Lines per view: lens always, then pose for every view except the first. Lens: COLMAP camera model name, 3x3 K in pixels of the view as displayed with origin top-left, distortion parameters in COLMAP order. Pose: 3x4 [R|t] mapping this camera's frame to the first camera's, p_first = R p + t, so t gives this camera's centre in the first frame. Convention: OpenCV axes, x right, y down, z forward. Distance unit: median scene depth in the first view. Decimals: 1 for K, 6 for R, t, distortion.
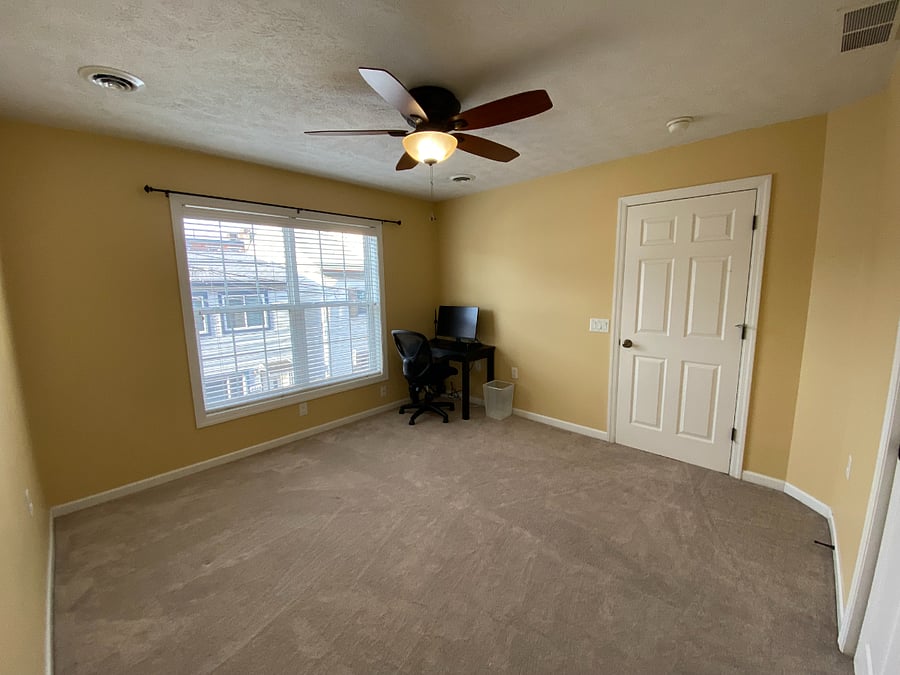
lens RADIAL K [[364.2, 0, 447.1], [0, 364.2, 332.8], [0, 0, 1]] dist [0.018138, -0.019297]
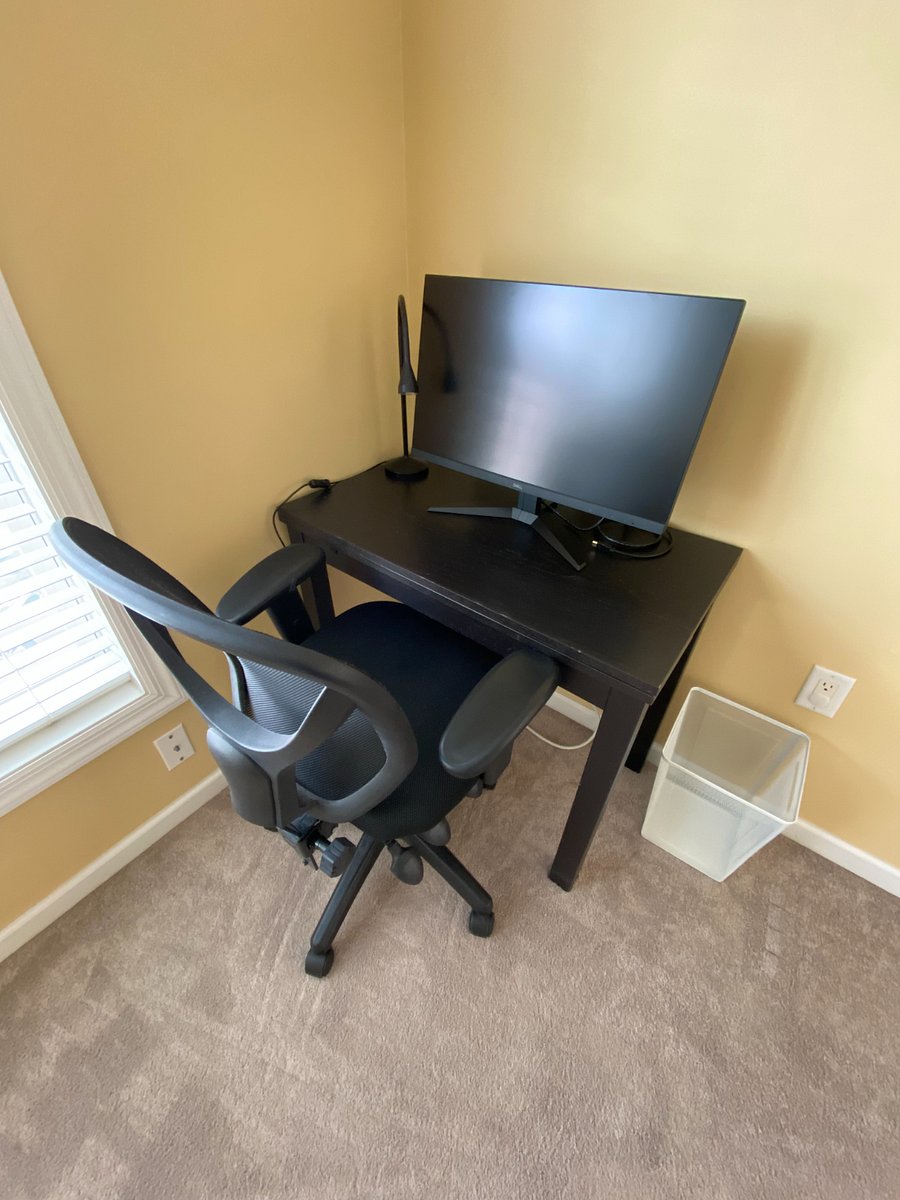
lens RADIAL K [[485.6, 0, 458.6], [0, 485.6, 600.8], [0, 0, 1]] dist [0.018138, -0.019297]
pose [[0.993654, -0.032304, 0.107744, -0.052358], [-0.024304, 0.873591, 0.486054, -0.076848], [-0.109825, -0.485588, 0.867262, 1.059442]]
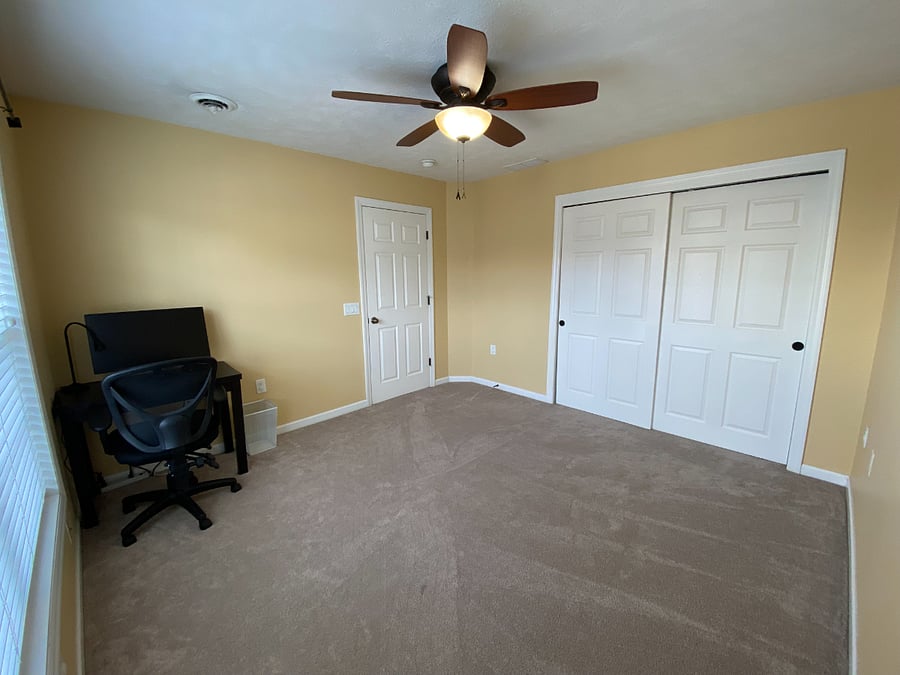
lens RADIAL K [[364.2, 0, 447.1], [0, 364.2, 332.8], [0, 0, 1]] dist [0.018138, -0.019297]
pose [[0.035121, -0.159480, 0.986576, -0.725101], [0.146958, 0.977278, 0.152745, -0.082235], [-0.988519, 0.139620, 0.057760, 0.706048]]
